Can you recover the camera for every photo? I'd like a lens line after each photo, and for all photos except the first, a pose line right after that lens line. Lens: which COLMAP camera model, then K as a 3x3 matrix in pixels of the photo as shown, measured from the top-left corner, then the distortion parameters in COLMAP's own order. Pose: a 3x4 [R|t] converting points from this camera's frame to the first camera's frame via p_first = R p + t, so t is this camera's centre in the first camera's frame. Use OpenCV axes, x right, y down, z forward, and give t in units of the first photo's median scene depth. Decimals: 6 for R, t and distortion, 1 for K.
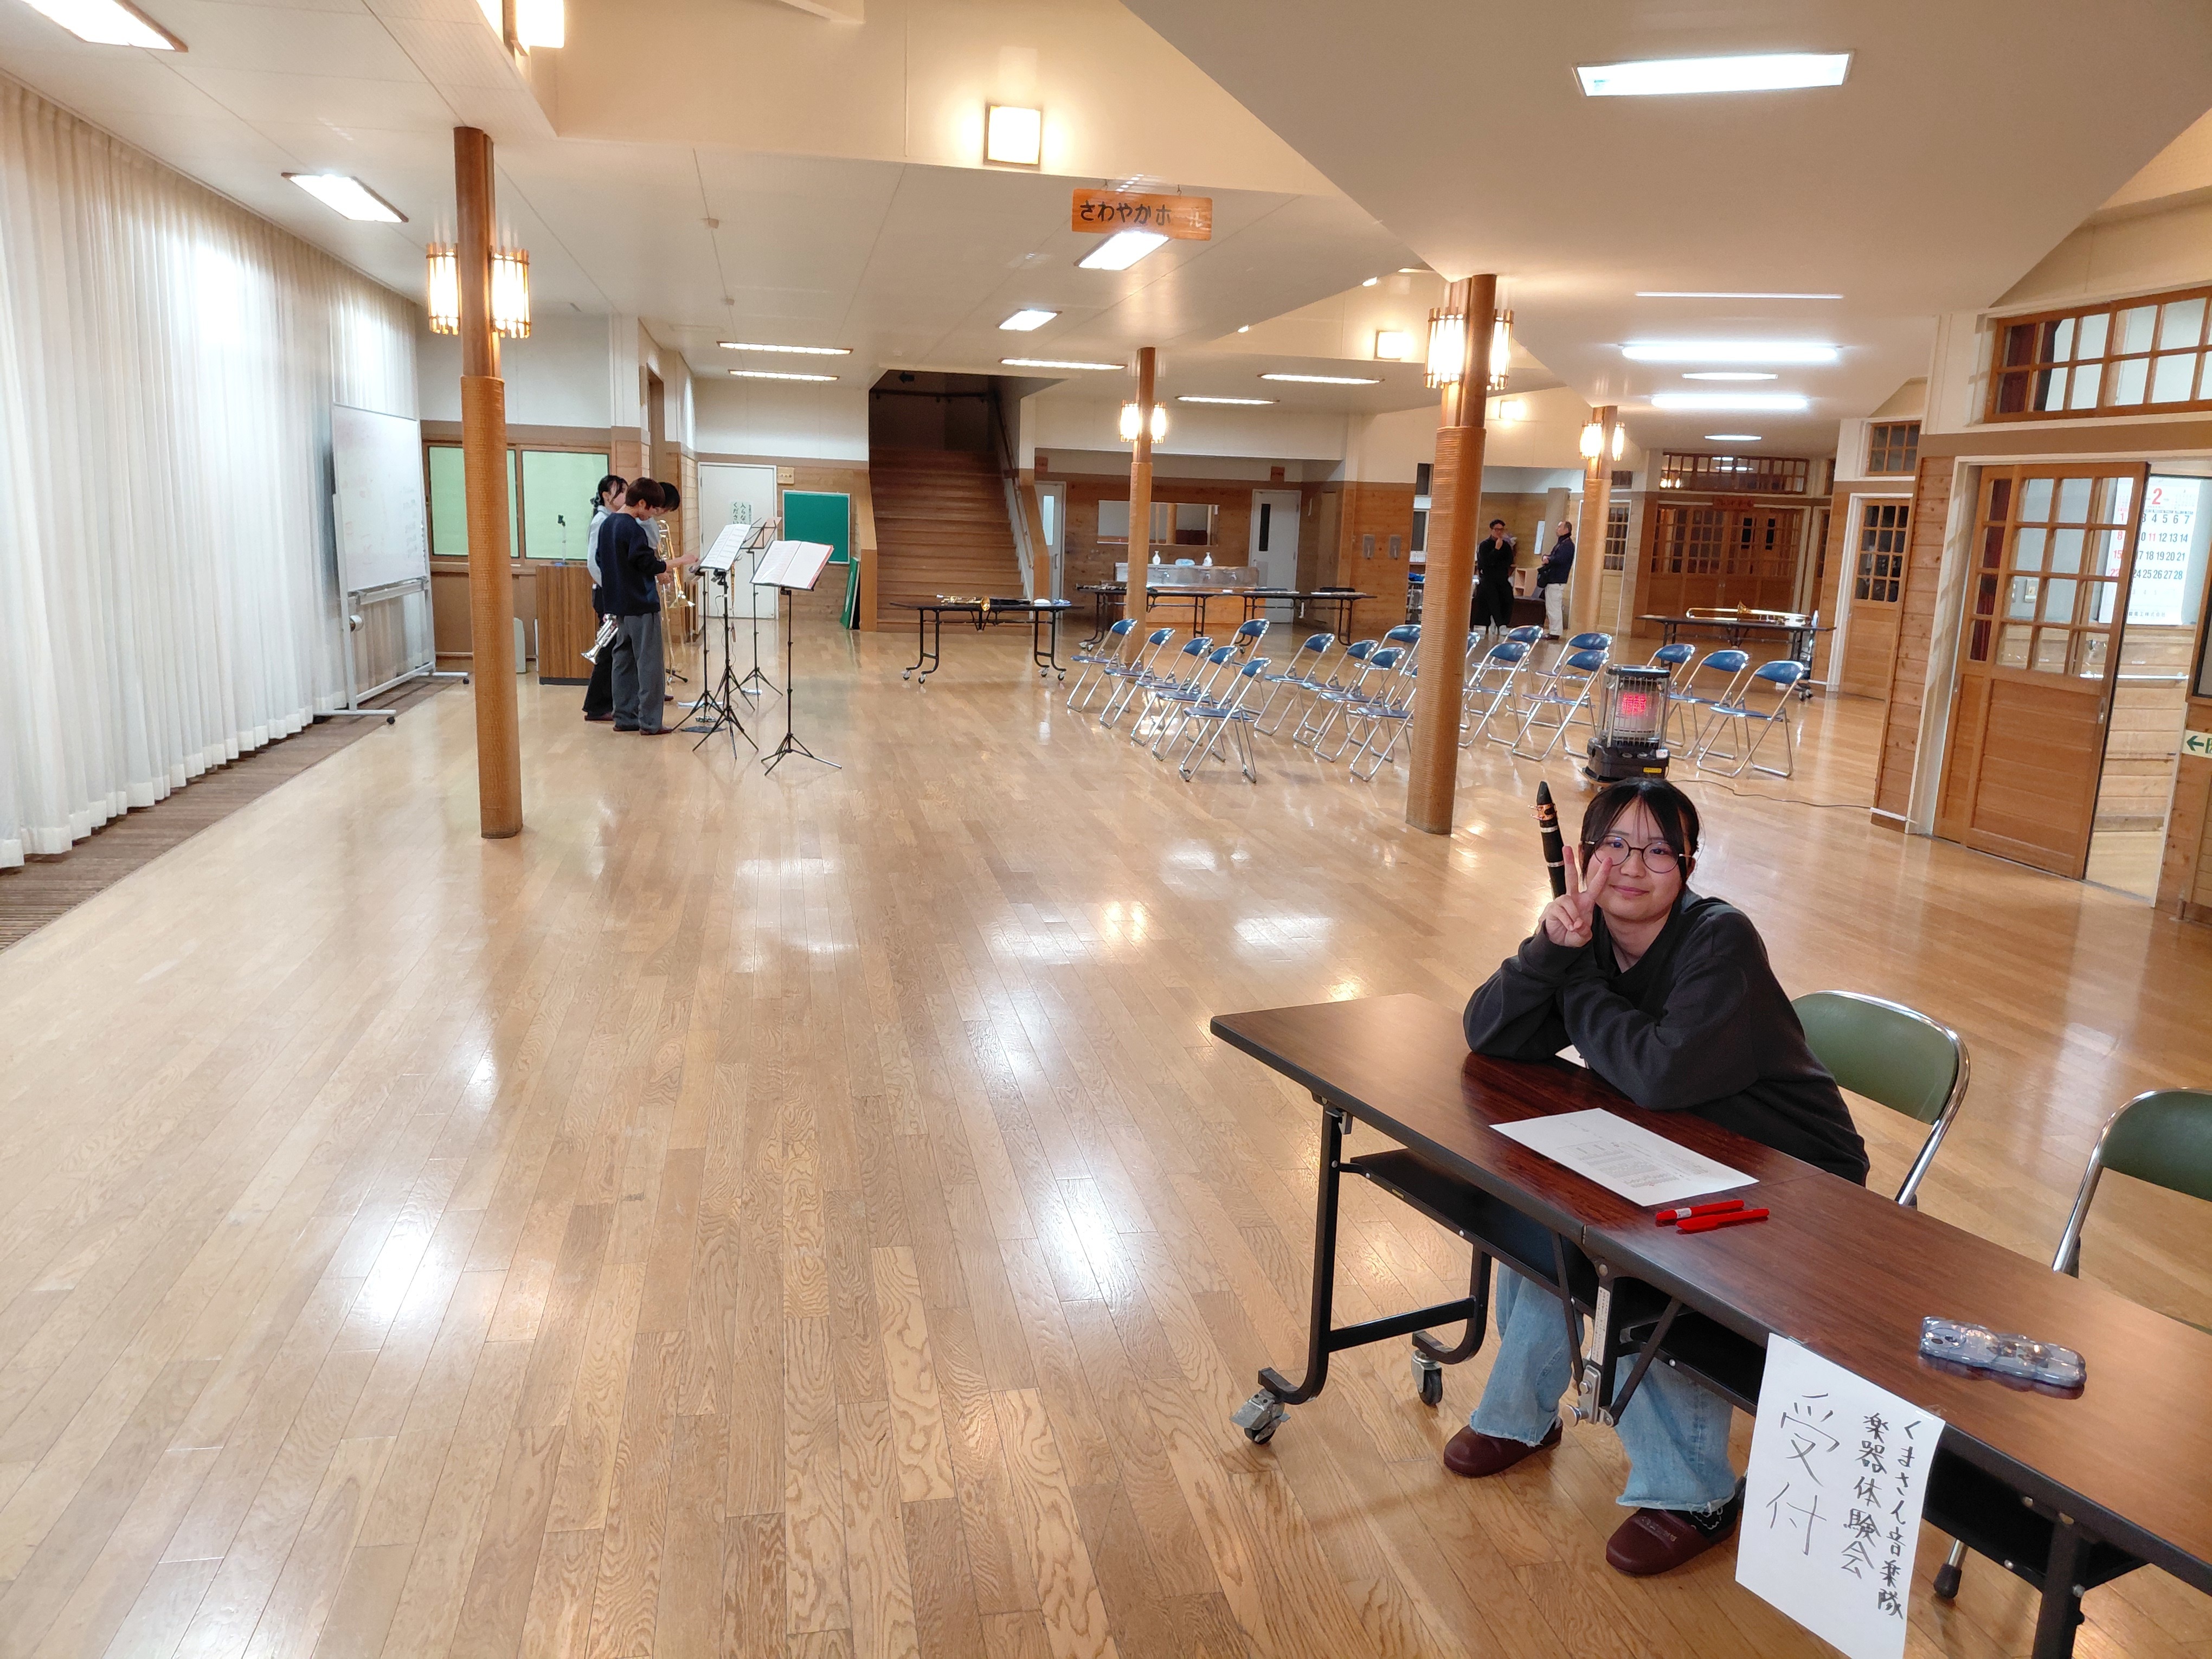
lens RADIAL K [[1643.7, 0, 1096.0], [0, 1643.7, 836.7], [0, 0, 1]] dist [0.014658, -0.047840]
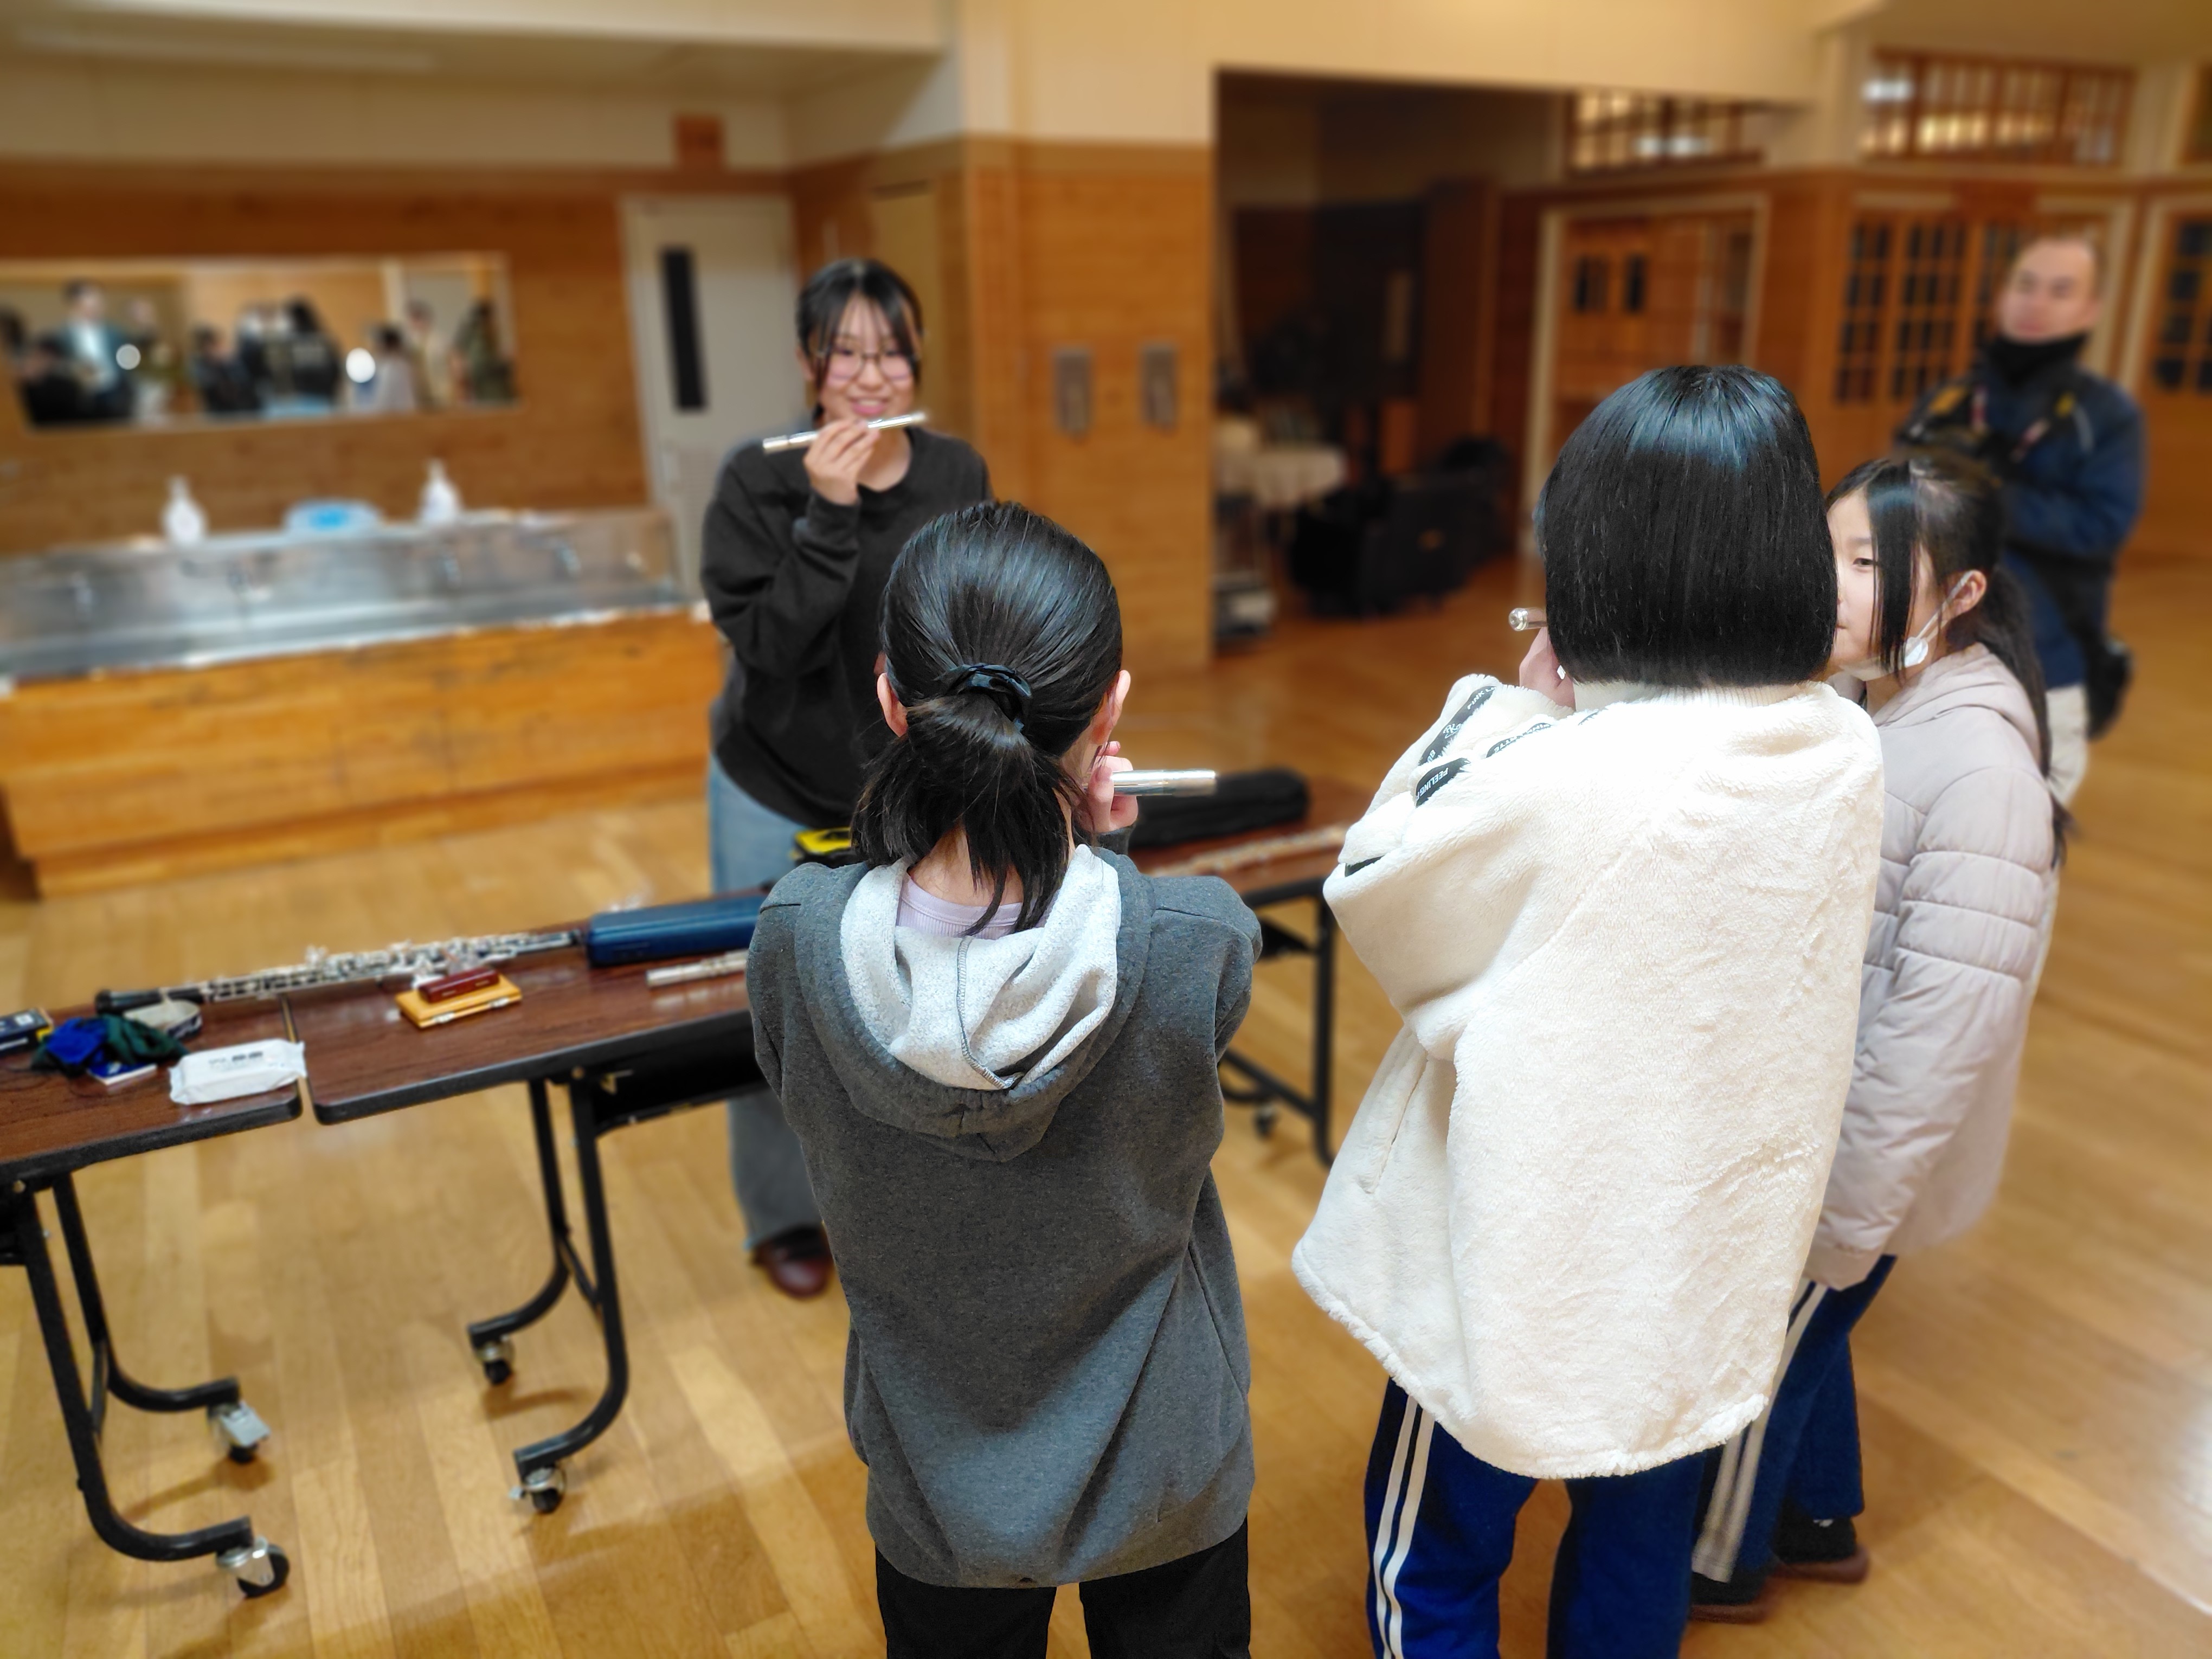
lens RADIAL K [[1643.7, 0, 1117.9], [0, 1643.7, 838.3], [0, 0, 1]] dist [0.014658, -0.047840]
pose [[0.945881, -0.143637, 0.290993, 0.082558], [0.103618, 0.983450, 0.148626, -0.141947], [-0.307525, -0.110430, 0.945110, 0.724059]]
